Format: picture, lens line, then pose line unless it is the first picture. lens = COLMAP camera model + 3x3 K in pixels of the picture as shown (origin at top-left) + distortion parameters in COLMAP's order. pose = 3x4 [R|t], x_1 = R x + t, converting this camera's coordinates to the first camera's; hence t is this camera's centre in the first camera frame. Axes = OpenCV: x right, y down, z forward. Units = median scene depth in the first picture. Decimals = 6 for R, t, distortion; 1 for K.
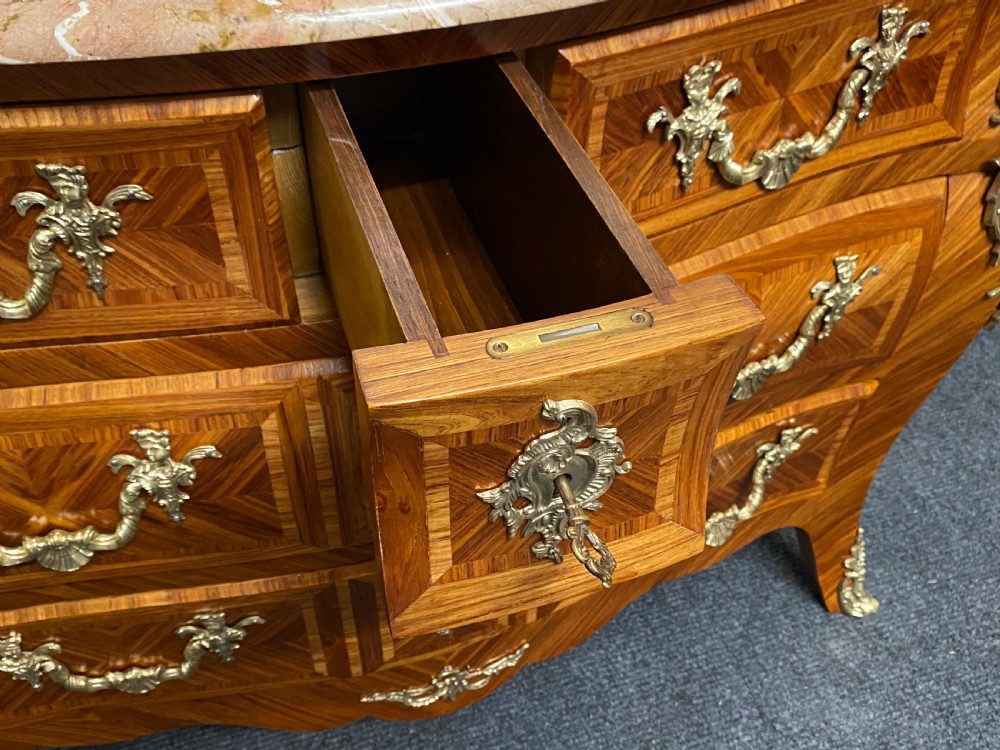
lens RADIAL K [[991.1, 0, 502.8], [0, 991.1, 376.3], [0, 0, 1]] dist [0.003390, 0.000000]
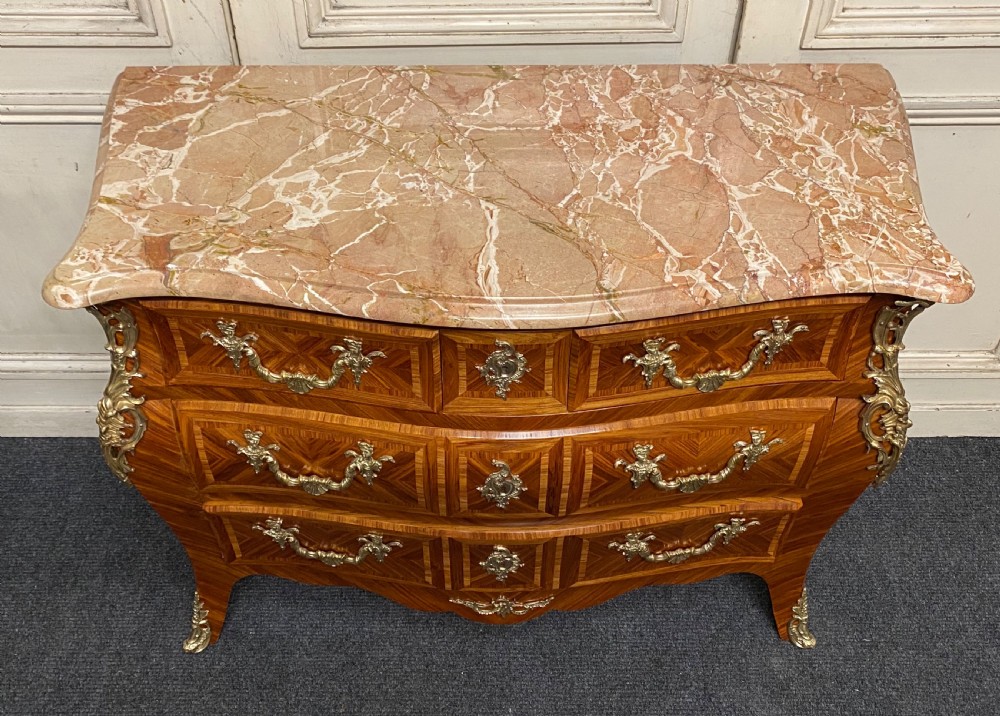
lens RADIAL K [[1043.7, 0, 472.2], [0, 1043.7, 346.2], [0, 0, 1]] dist [0.036893, 0.000000]
pose [[0.943235, 0.224886, -0.244404, 0.326866], [-0.214587, 0.974311, 0.068341, -0.319069], [0.253495, -0.012016, 0.967262, -1.005514]]
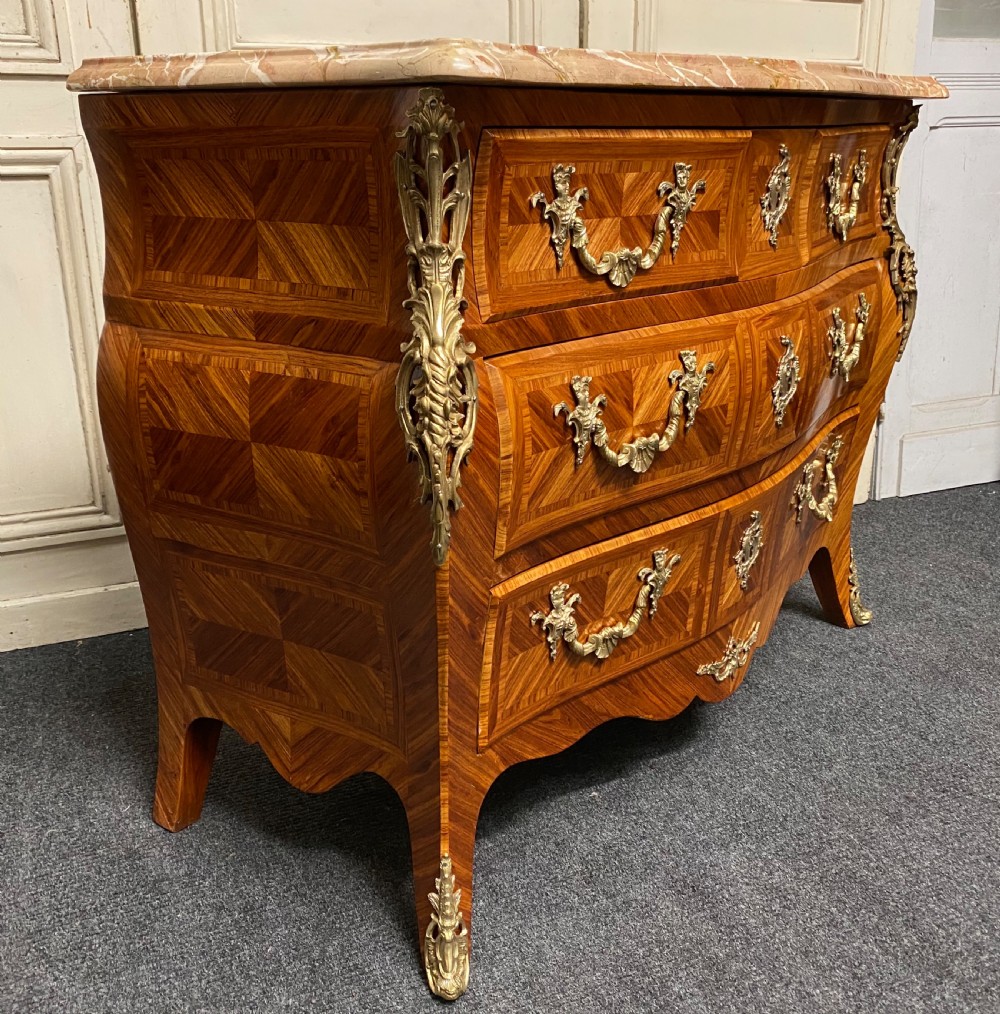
lens RADIAL K [[1058.0, 0, 466.7], [0, 1058.0, 509.3], [0, 0, 1]] dist [0.004946, 0.000000]
pose [[0.864859, -0.185602, 0.466445, -1.394723], [0.354463, 0.883727, -0.305586, 0.626600], [-0.355492, 0.429626, 0.830088, -0.187295]]
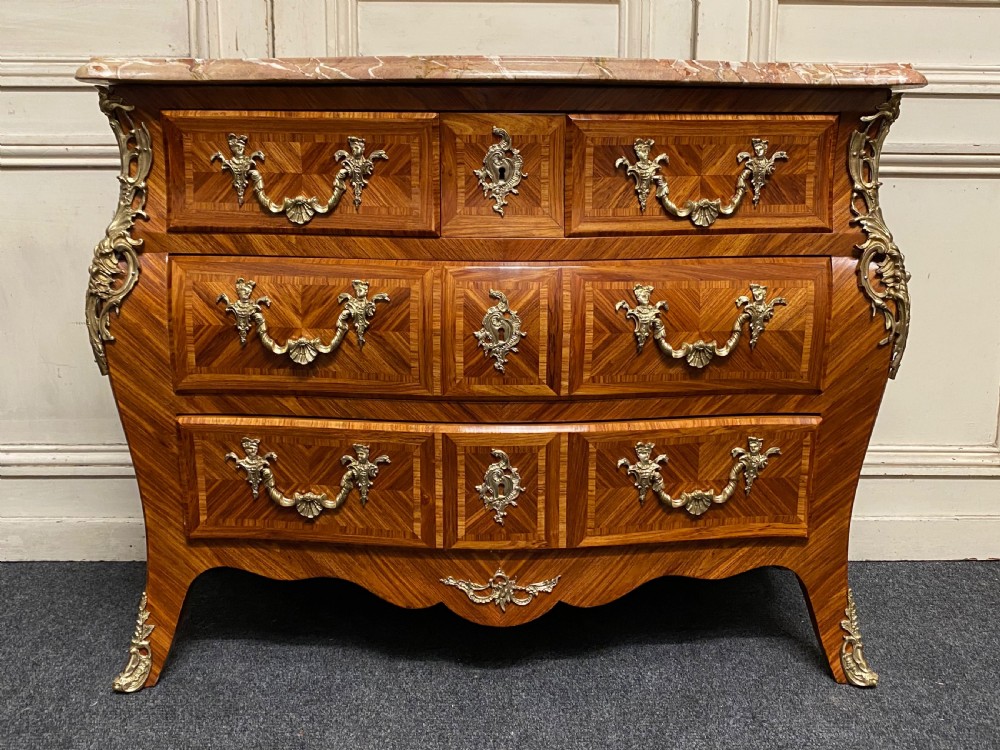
lens RADIAL K [[991.1, 0, 492.1], [0, 991.1, 374.0], [0, 0, 1]] dist [0.003390, 0.000000]
pose [[0.947781, 0.056152, -0.313941, 0.515262], [-0.215586, 0.838208, -0.500928, 1.088178], [0.235020, 0.542451, 0.806543, -0.454070]]
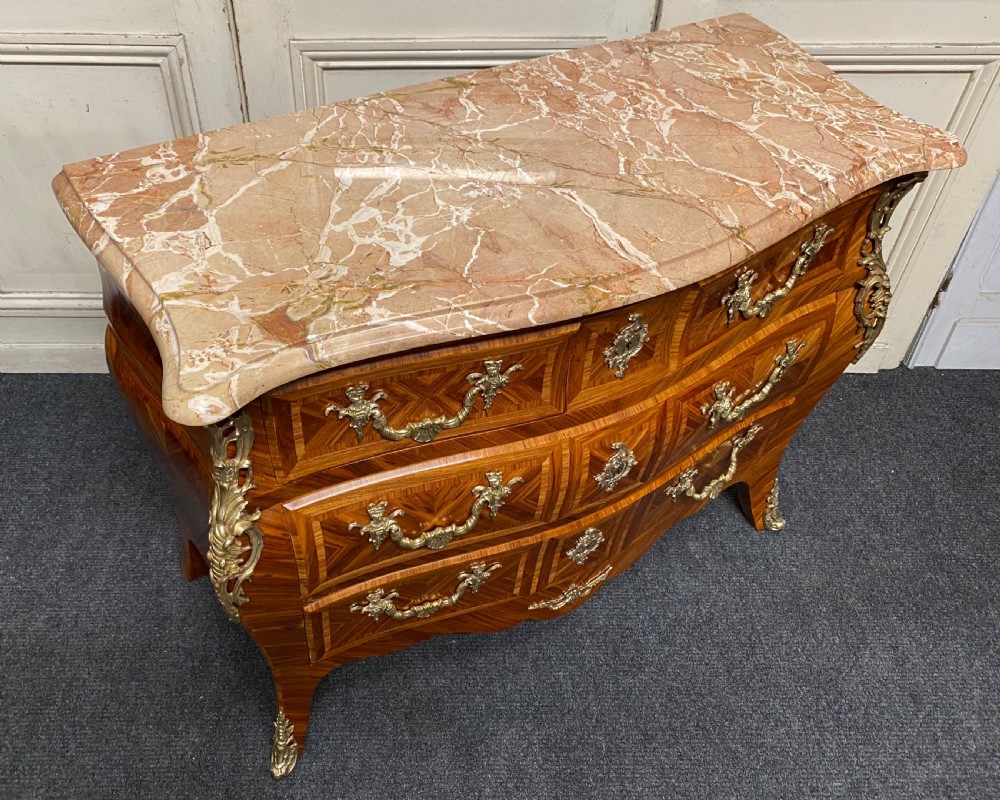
lens RADIAL K [[870.3, 0, 436.0], [0, 870.3, 404.2], [0, 0, 1]] dist [0.022133, -0.016023]
pose [[0.989493, -0.103486, 0.100970, -0.582276], [0.099306, 0.994012, 0.045598, -0.162321], [-0.105084, -0.035092, 0.993844, -0.686729]]
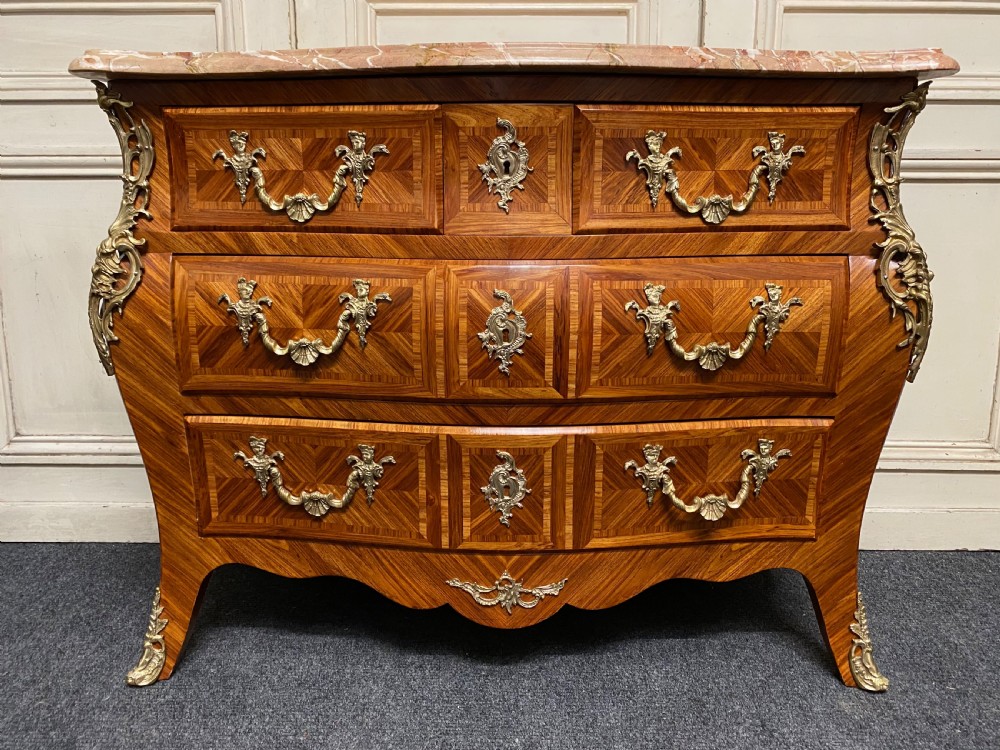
lens RADIAL K [[786.9, 0, 494.2], [0, 786.9, 376.4], [0, 0, 1]] dist [-0.015289, 0.031400]
pose [[0.936830, 0.064774, -0.343734, 0.418444], [-0.234235, 0.846001, -0.478975, 0.840915], [0.259775, 0.529233, 0.807731, -0.108019]]
